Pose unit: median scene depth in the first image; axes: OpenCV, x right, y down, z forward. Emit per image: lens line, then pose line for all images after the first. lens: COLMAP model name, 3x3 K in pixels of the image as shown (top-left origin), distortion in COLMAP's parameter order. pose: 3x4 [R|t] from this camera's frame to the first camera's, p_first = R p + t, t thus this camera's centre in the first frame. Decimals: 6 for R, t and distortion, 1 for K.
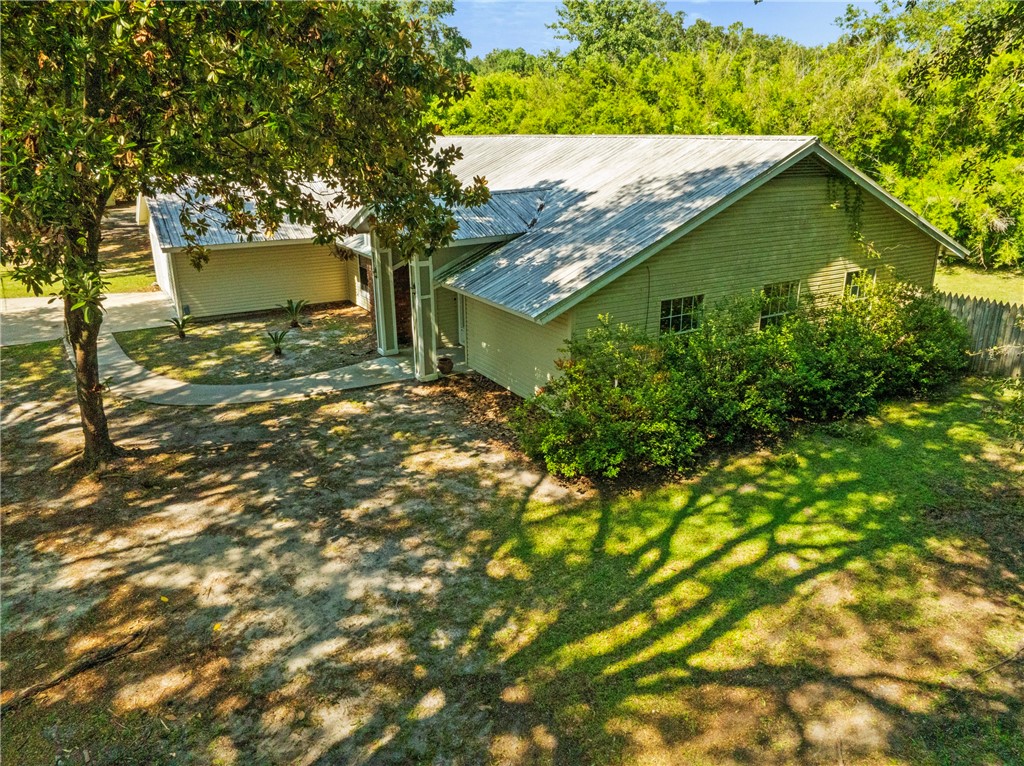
lens RADIAL K [[733.3, 0, 510.8], [0, 733.3, 382.6], [0, 0, 1]] dist [-0.032366, 0.005950]
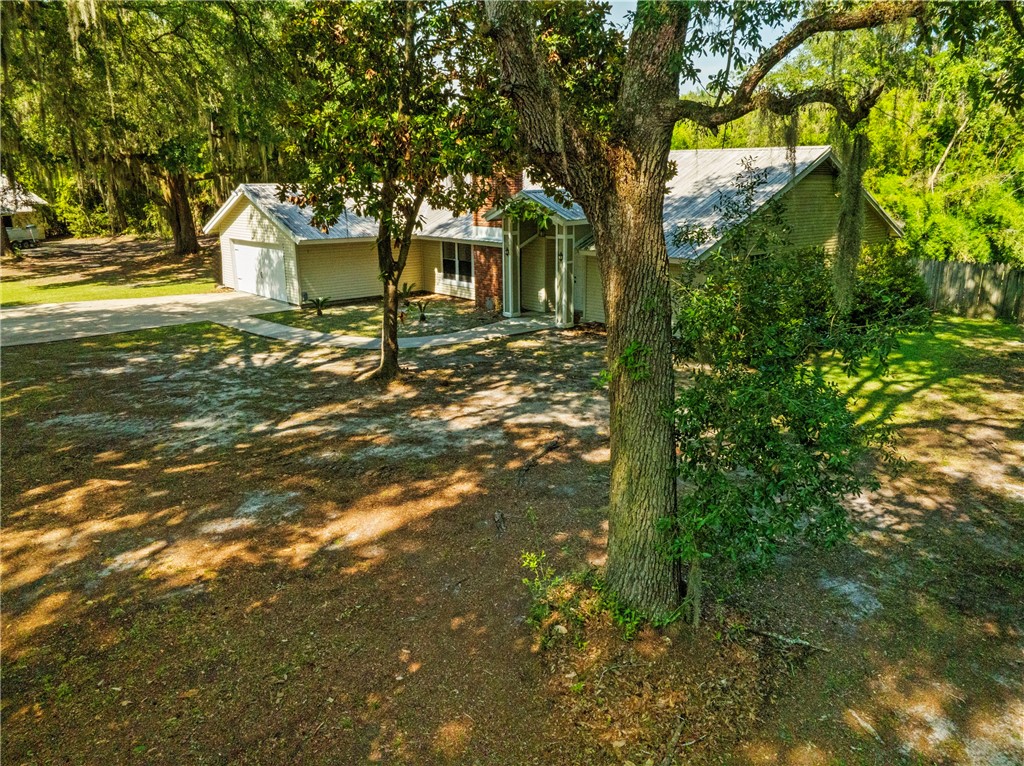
lens RADIAL K [[733.3, 0, 514.0], [0, 733.3, 383.0], [0, 0, 1]] dist [-0.032366, 0.005950]
pose [[0.980303, -0.050101, 0.191041, -0.705102], [0.061361, 0.996681, -0.053489, 0.244720], [-0.187727, 0.064158, 0.980124, -0.397793]]
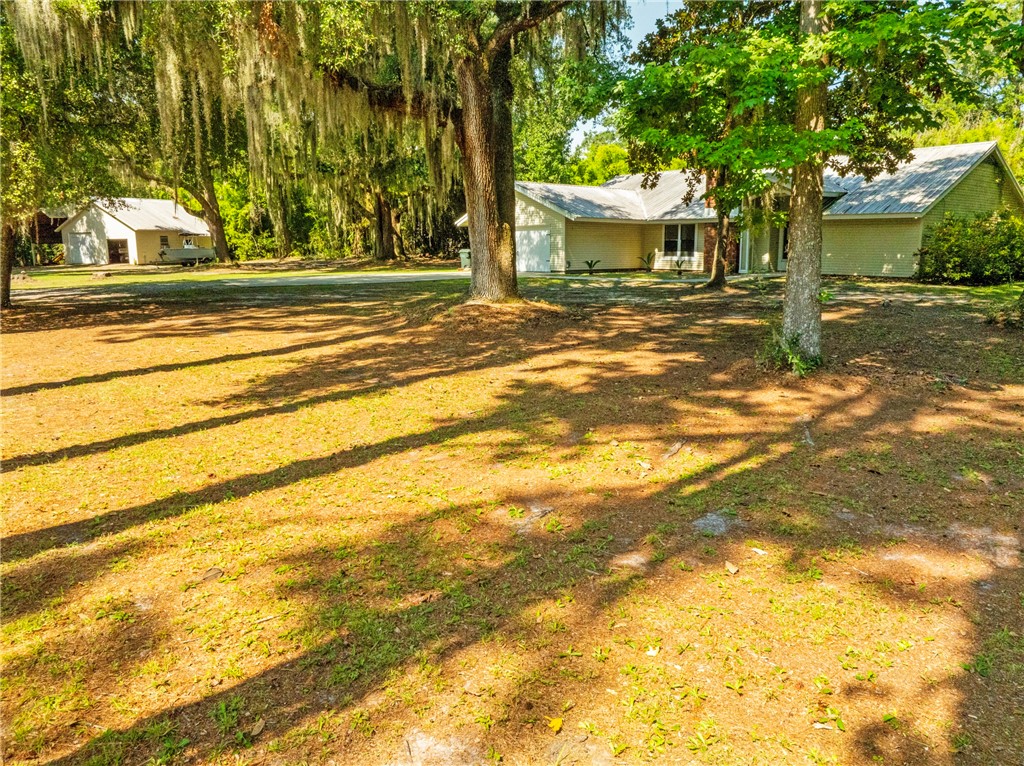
lens RADIAL K [[733.3, 0, 509.3], [0, 733.3, 383.5], [0, 0, 1]] dist [-0.032366, 0.005950]
pose [[0.988172, -0.028550, 0.150671, -1.605652], [0.049110, 0.989689, -0.134550, 0.676502], [-0.145276, 0.140358, 0.979385, -0.818566]]
